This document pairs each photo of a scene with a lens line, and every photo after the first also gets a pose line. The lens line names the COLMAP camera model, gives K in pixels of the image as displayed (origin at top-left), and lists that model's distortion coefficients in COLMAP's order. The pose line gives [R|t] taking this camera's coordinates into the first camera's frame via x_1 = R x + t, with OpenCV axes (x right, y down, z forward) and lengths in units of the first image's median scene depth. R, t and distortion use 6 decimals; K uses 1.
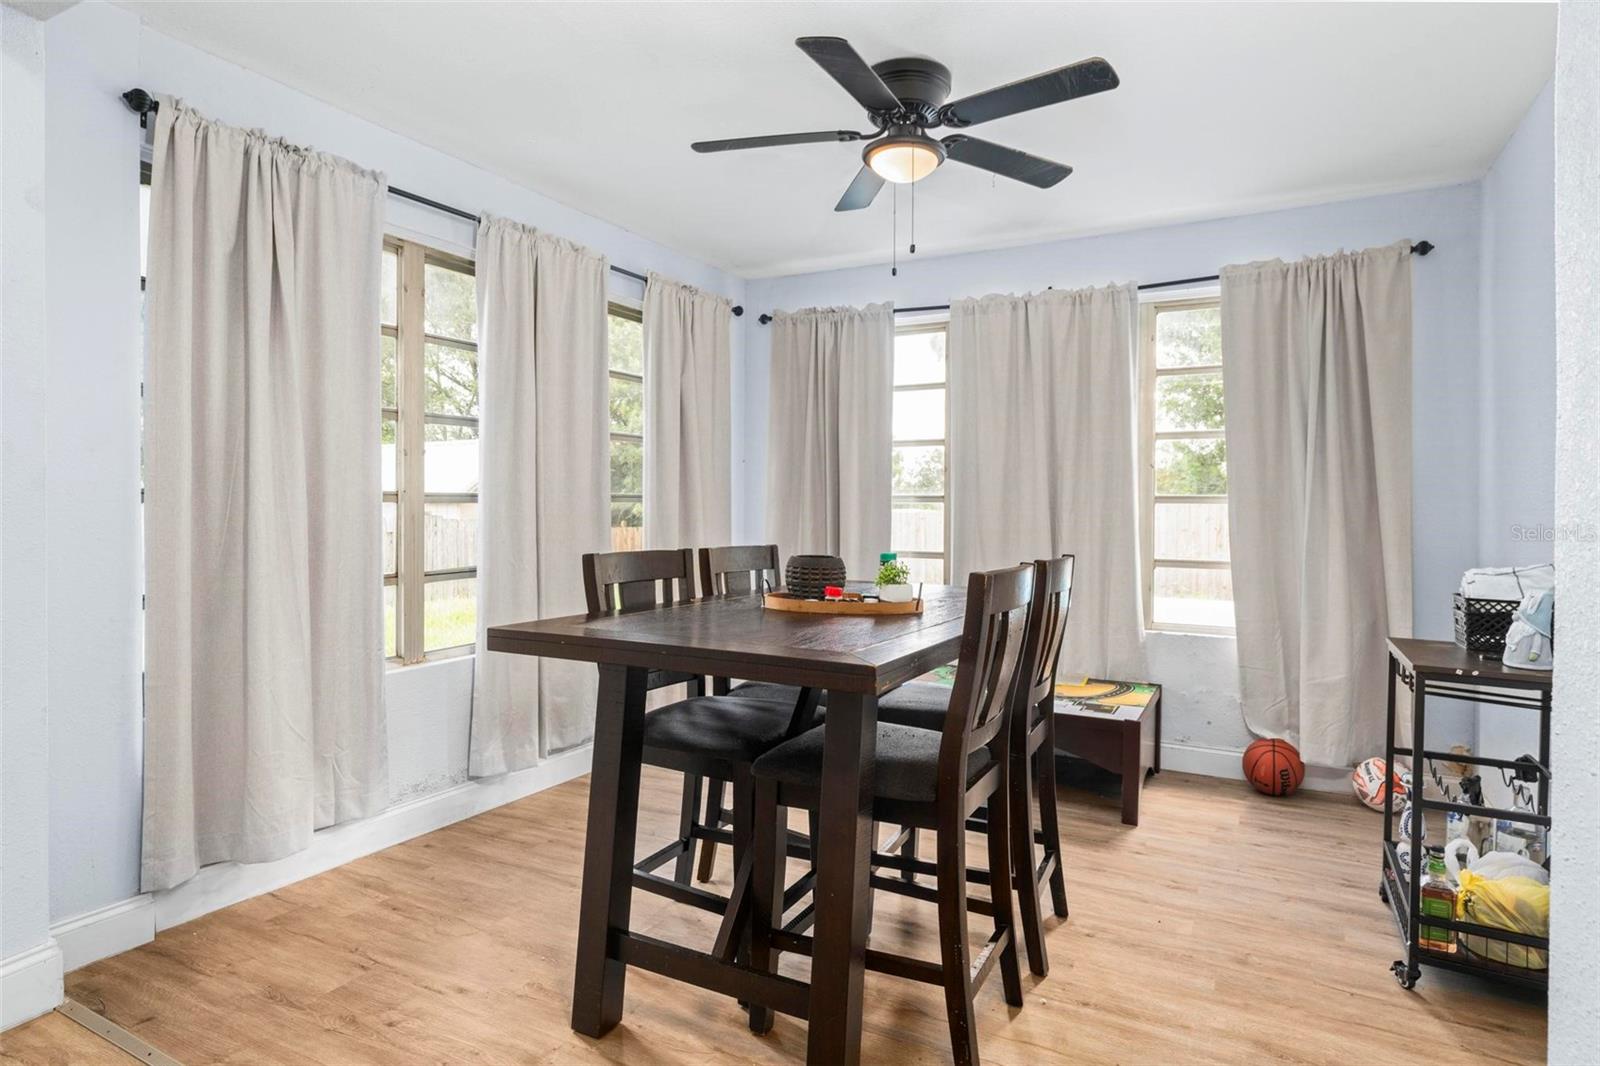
lens RADIAL K [[876.4, 0, 800.7], [0, 876.4, 510.7], [0, 0, 1]] dist [0.001021, 0.001319]
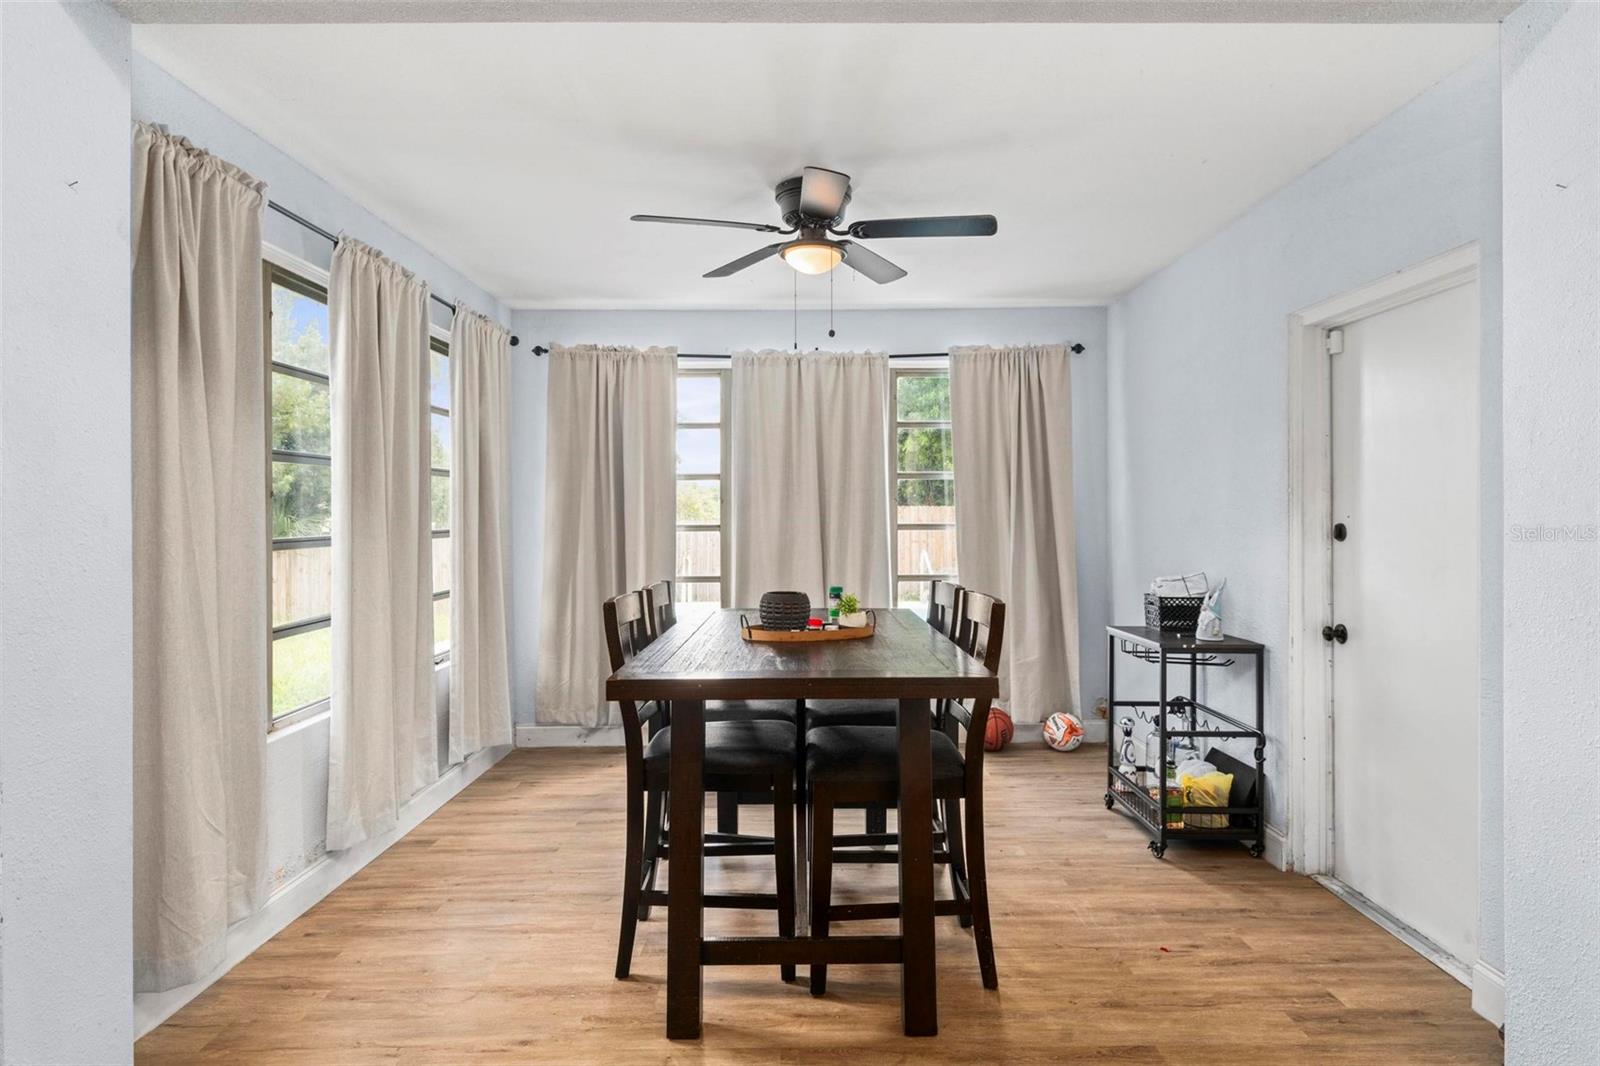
lens RADIAL K [[869.8, 0, 807.0], [0, 869.8, 510.5], [0, 0, 1]] dist [-0.002476, -0.000021]
pose [[0.880677, -0.008524, 0.473641, -0.341133], [0.014236, 0.999863, -0.008476, -0.032062], [-0.473503, 0.014208, 0.880677, -0.027032]]
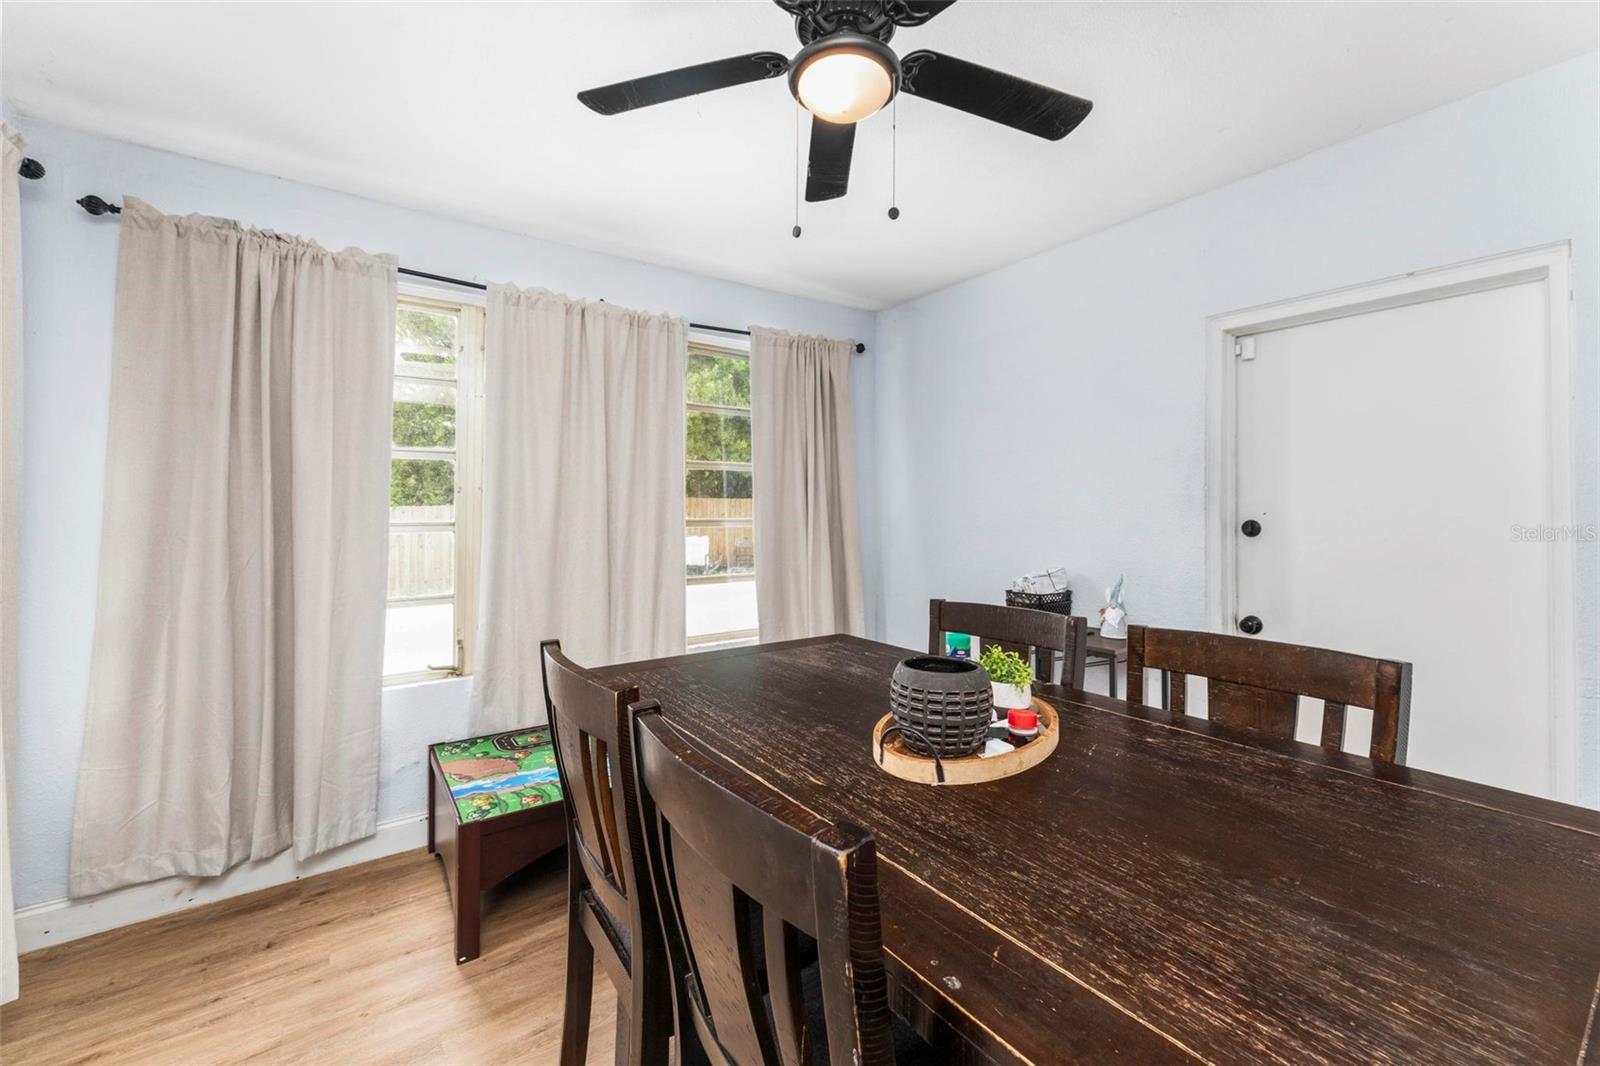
lens RADIAL K [[643.5, 0, 800.2], [0, 643.5, 498.4], [0, 0, 1]] dist [0.002455, 0.000111]
pose [[0.453694, 0.008515, 0.891117, -0.277966], [0.009778, 0.999847, -0.014532, -0.036584], [-0.891104, 0.015307, 0.453541, 0.603094]]
